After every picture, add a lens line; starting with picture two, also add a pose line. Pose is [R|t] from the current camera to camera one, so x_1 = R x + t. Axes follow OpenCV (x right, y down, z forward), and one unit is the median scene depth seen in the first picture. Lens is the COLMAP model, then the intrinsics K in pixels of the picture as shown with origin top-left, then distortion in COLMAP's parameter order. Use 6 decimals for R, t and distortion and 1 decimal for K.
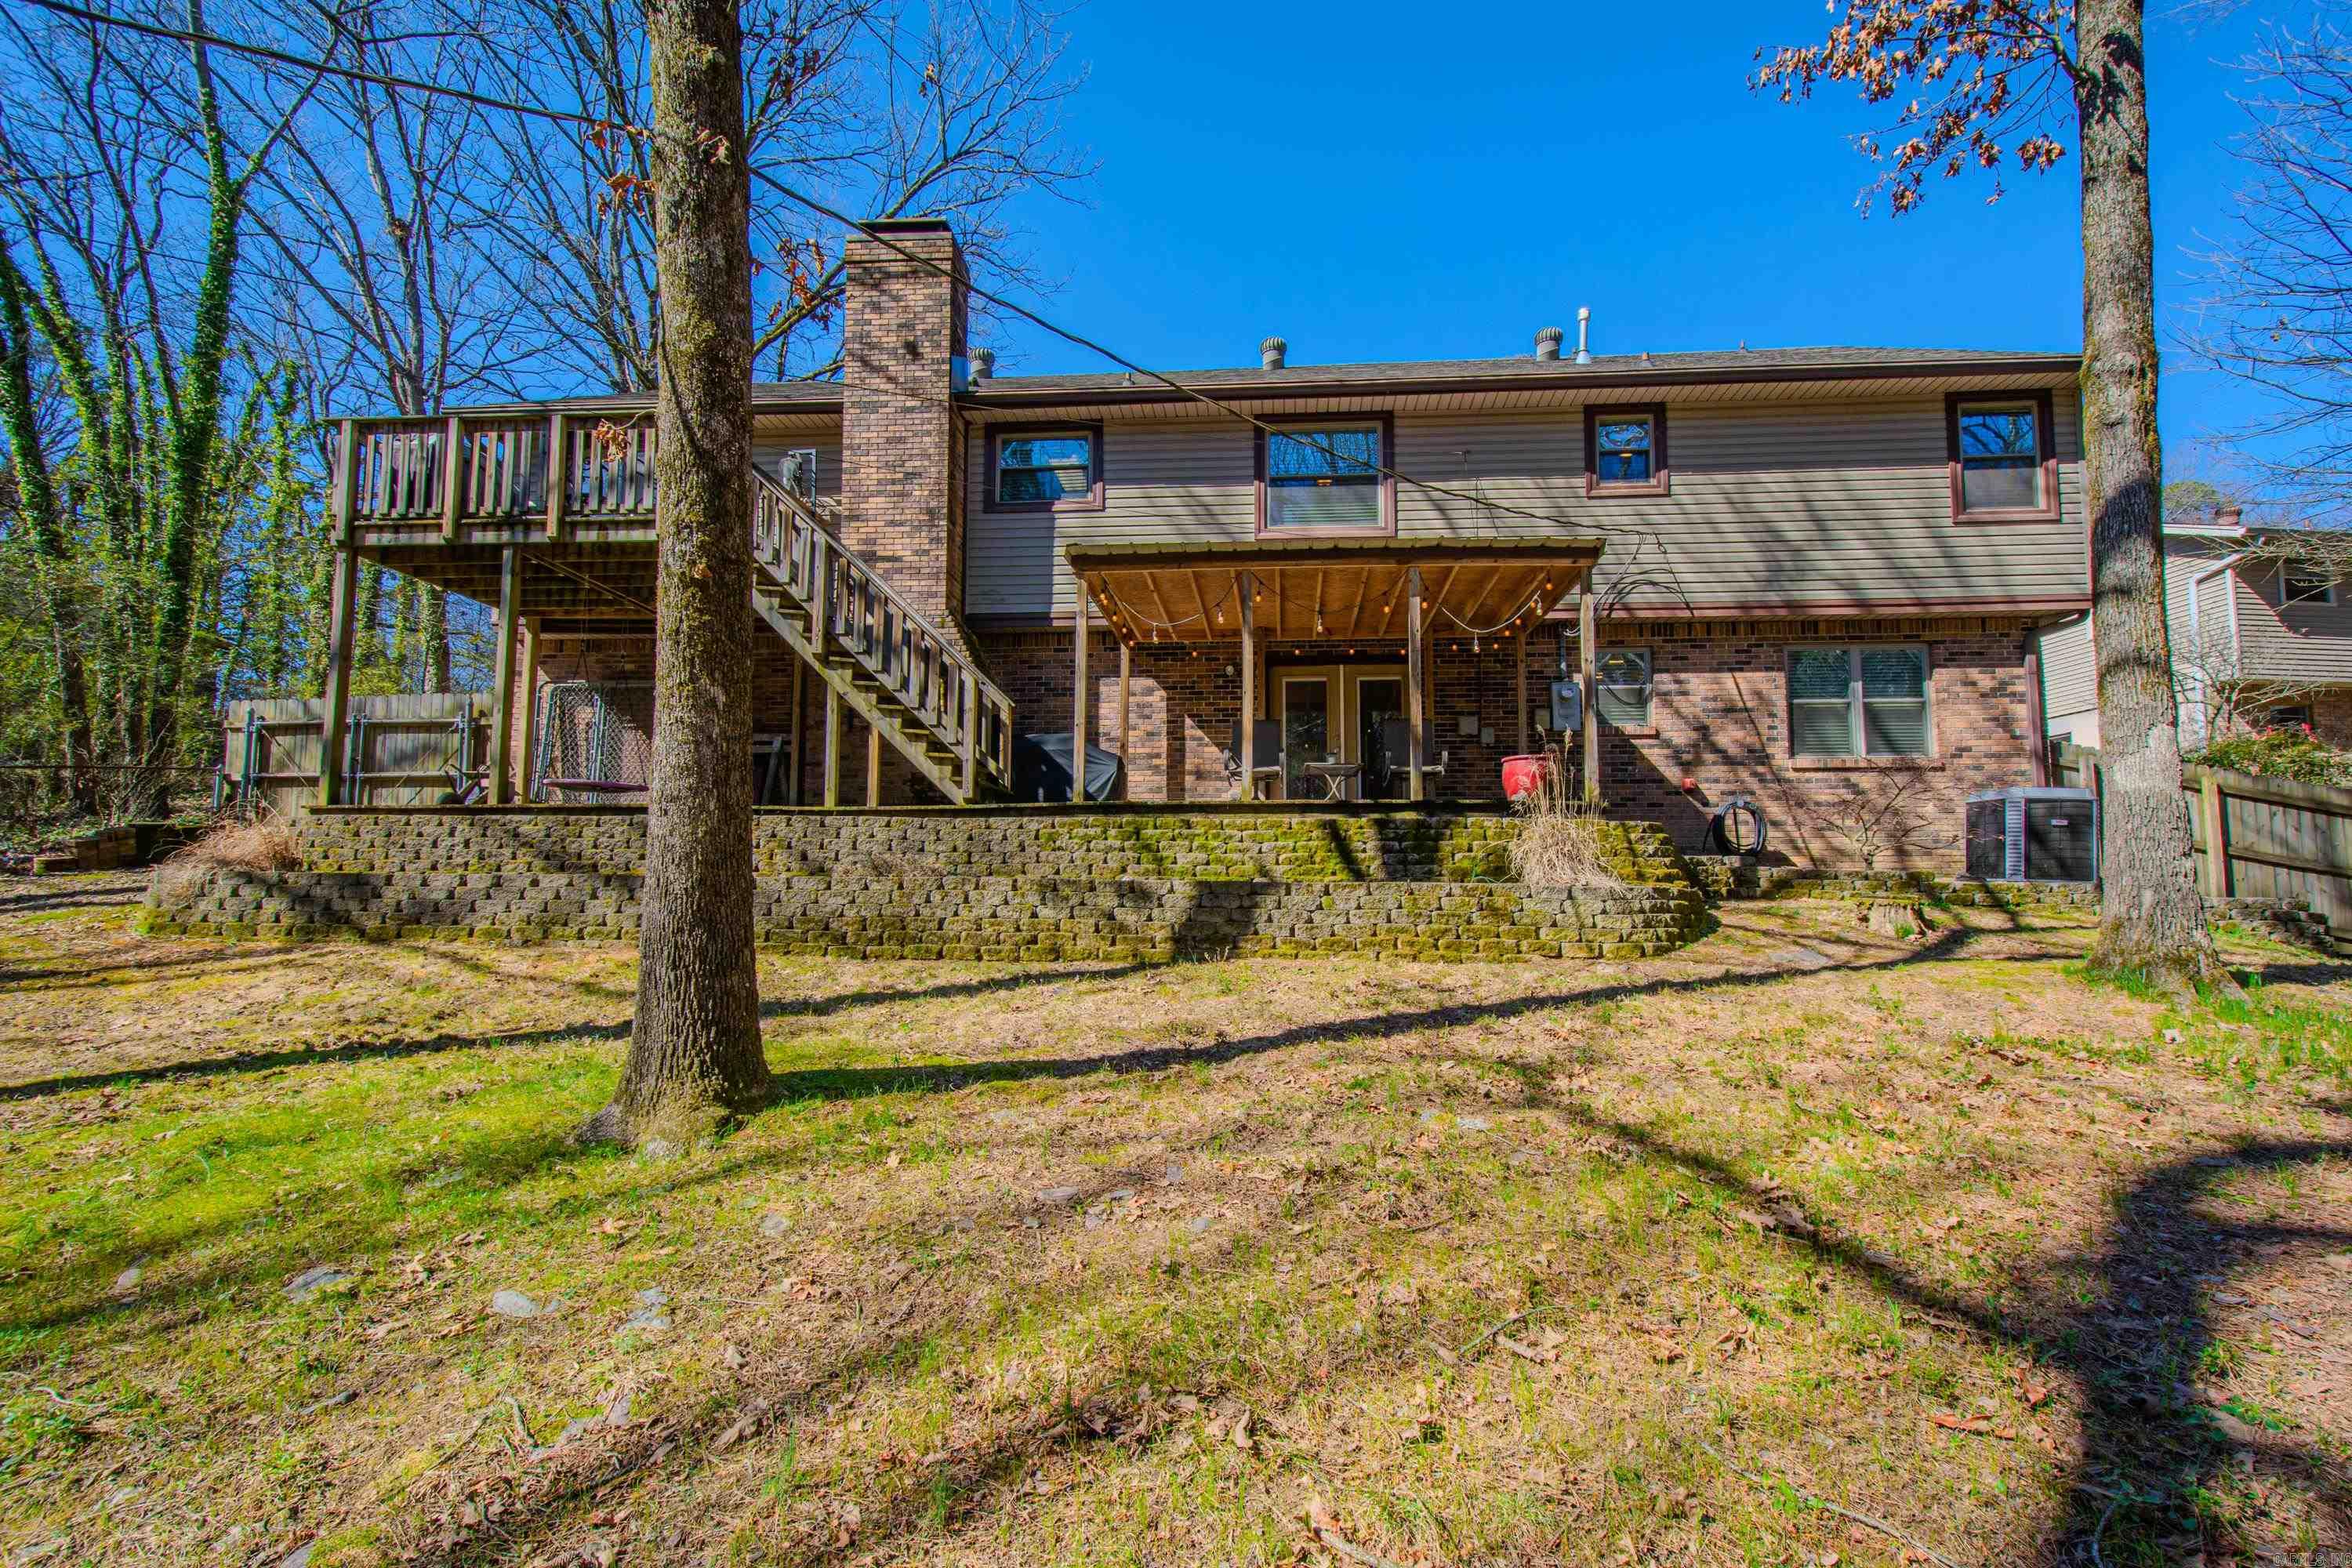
lens RADIAL K [[1035.0, 0, 1165.1], [0, 1035.0, 787.8], [0, 0, 1]] dist [0.014975, -0.004792]
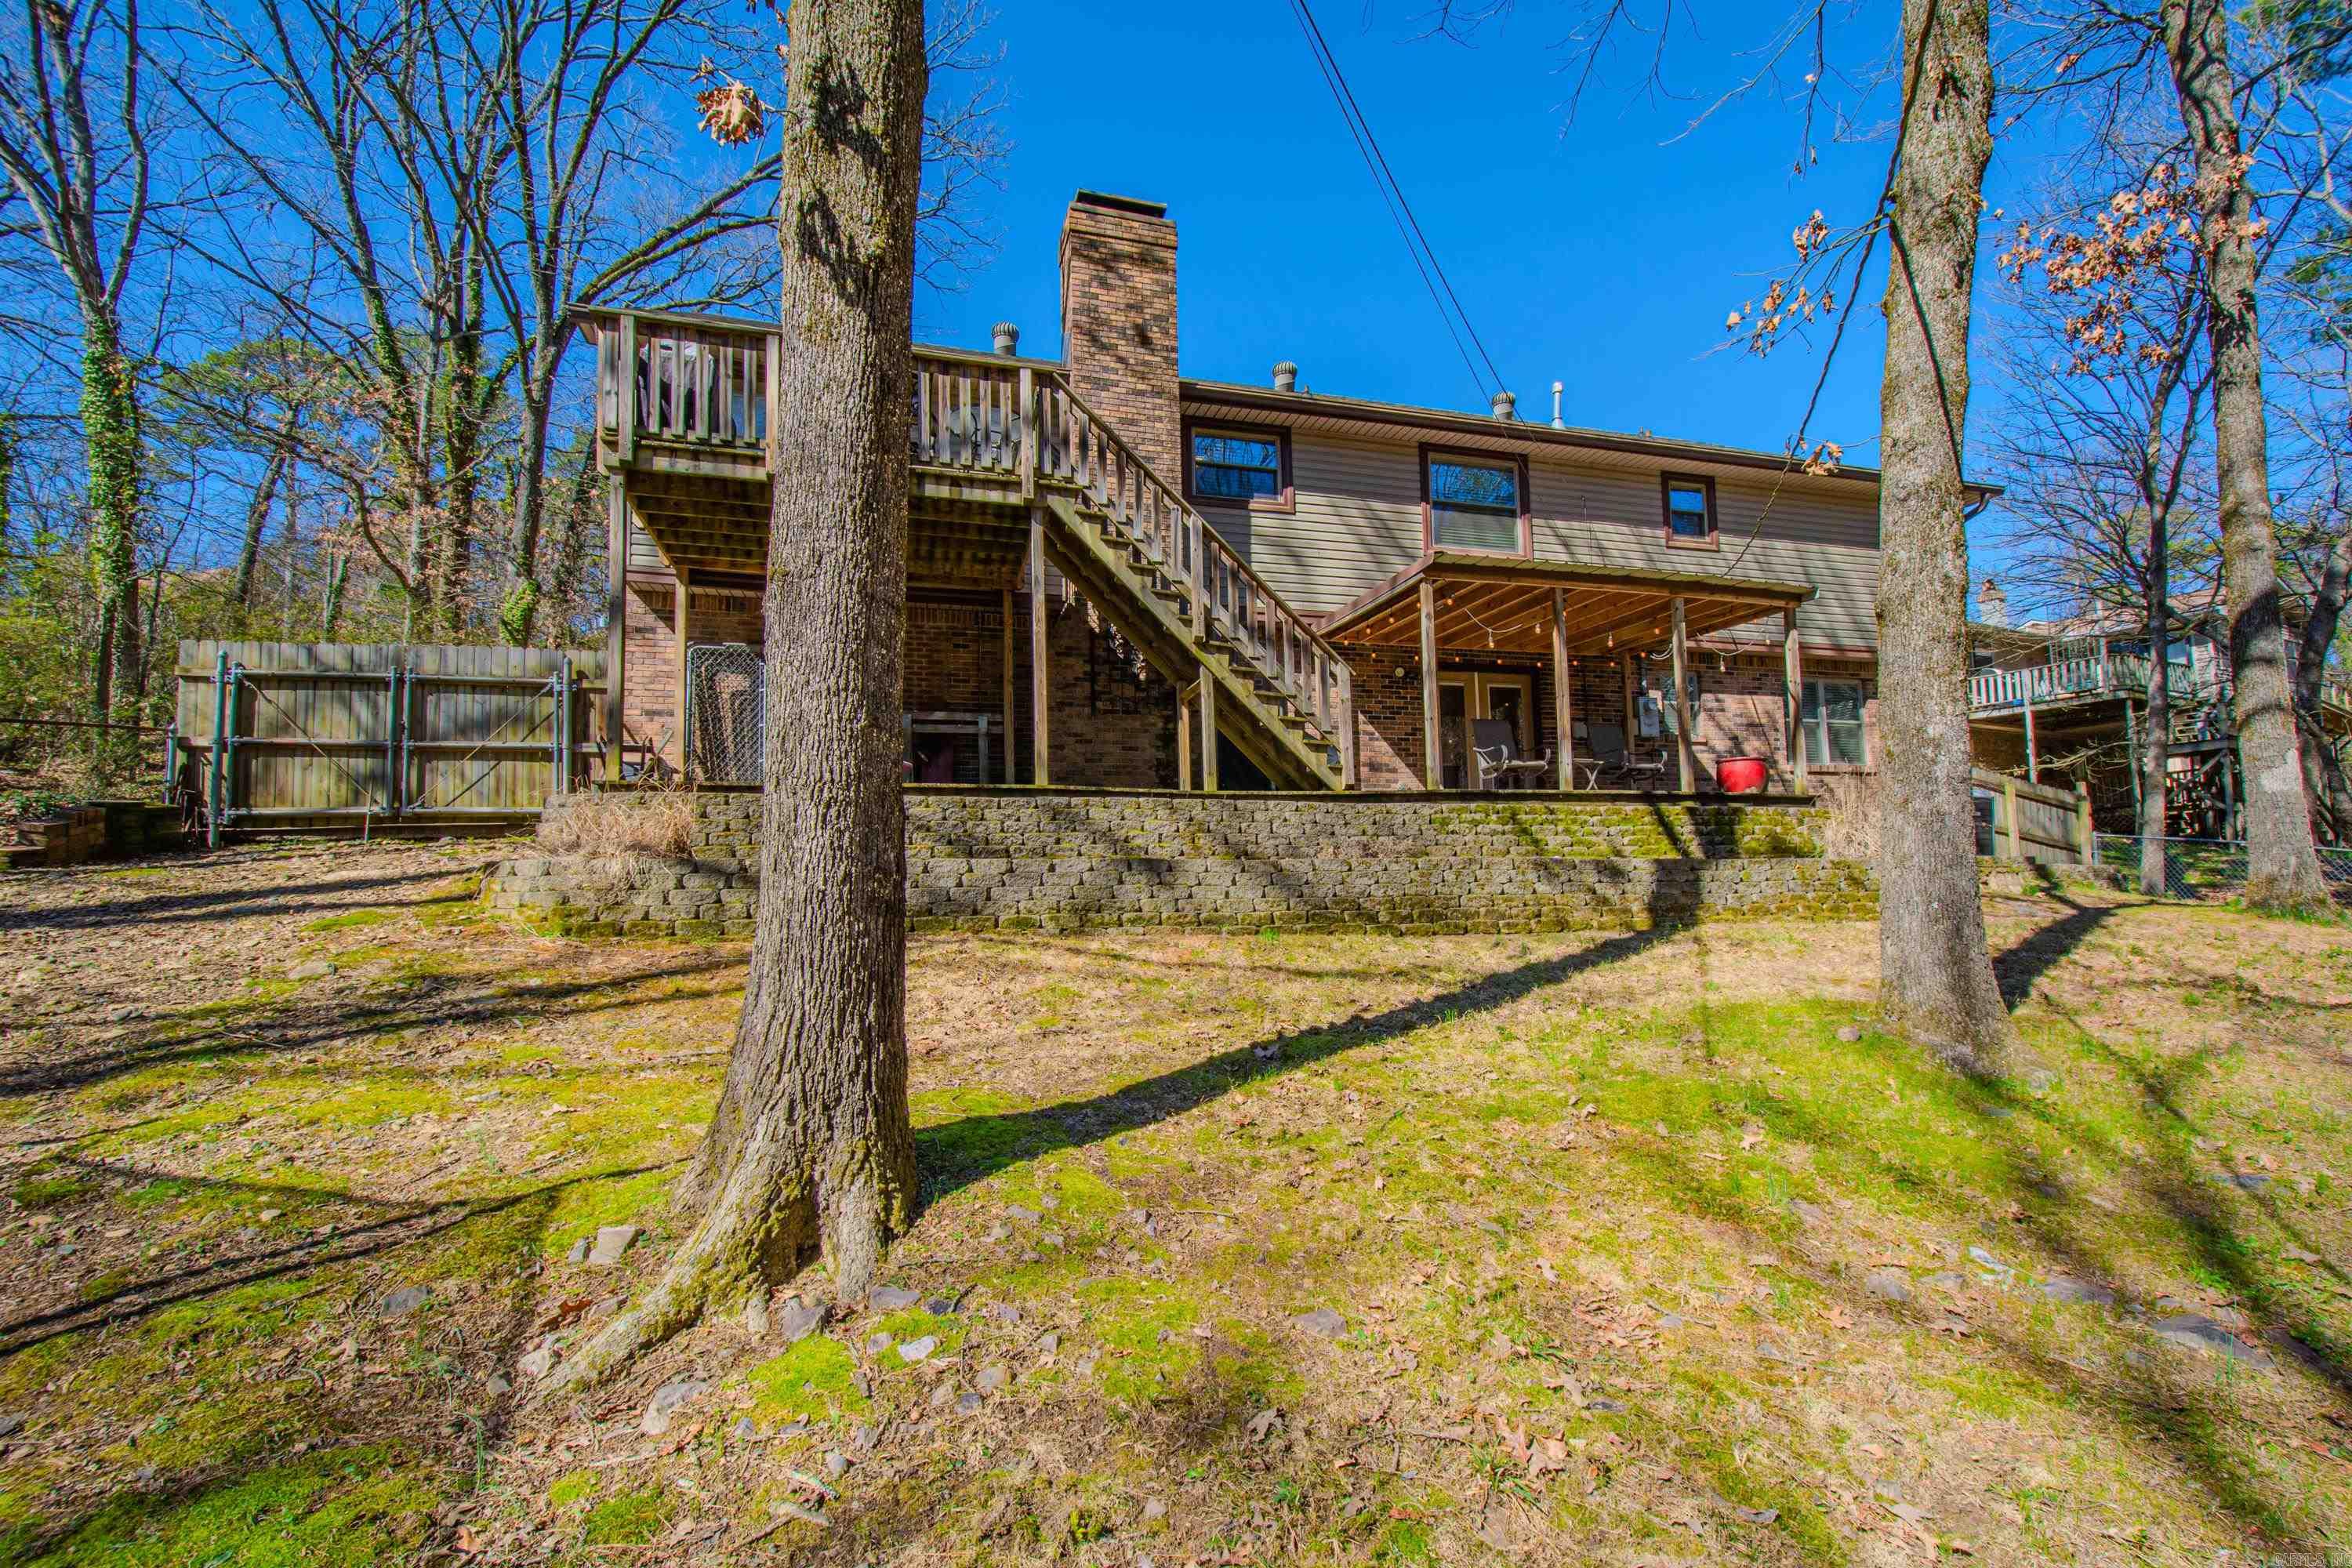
lens RADIAL K [[1035.0, 0, 1071.9], [0, 1035.0, 782.7], [0, 0, 1]] dist [0.014975, -0.004792]
pose [[0.937935, 0.016499, 0.346417, -0.675886], [-0.016700, 0.999858, -0.002404, 0.012800], [-0.346408, -0.003530, 0.938077, 0.094171]]
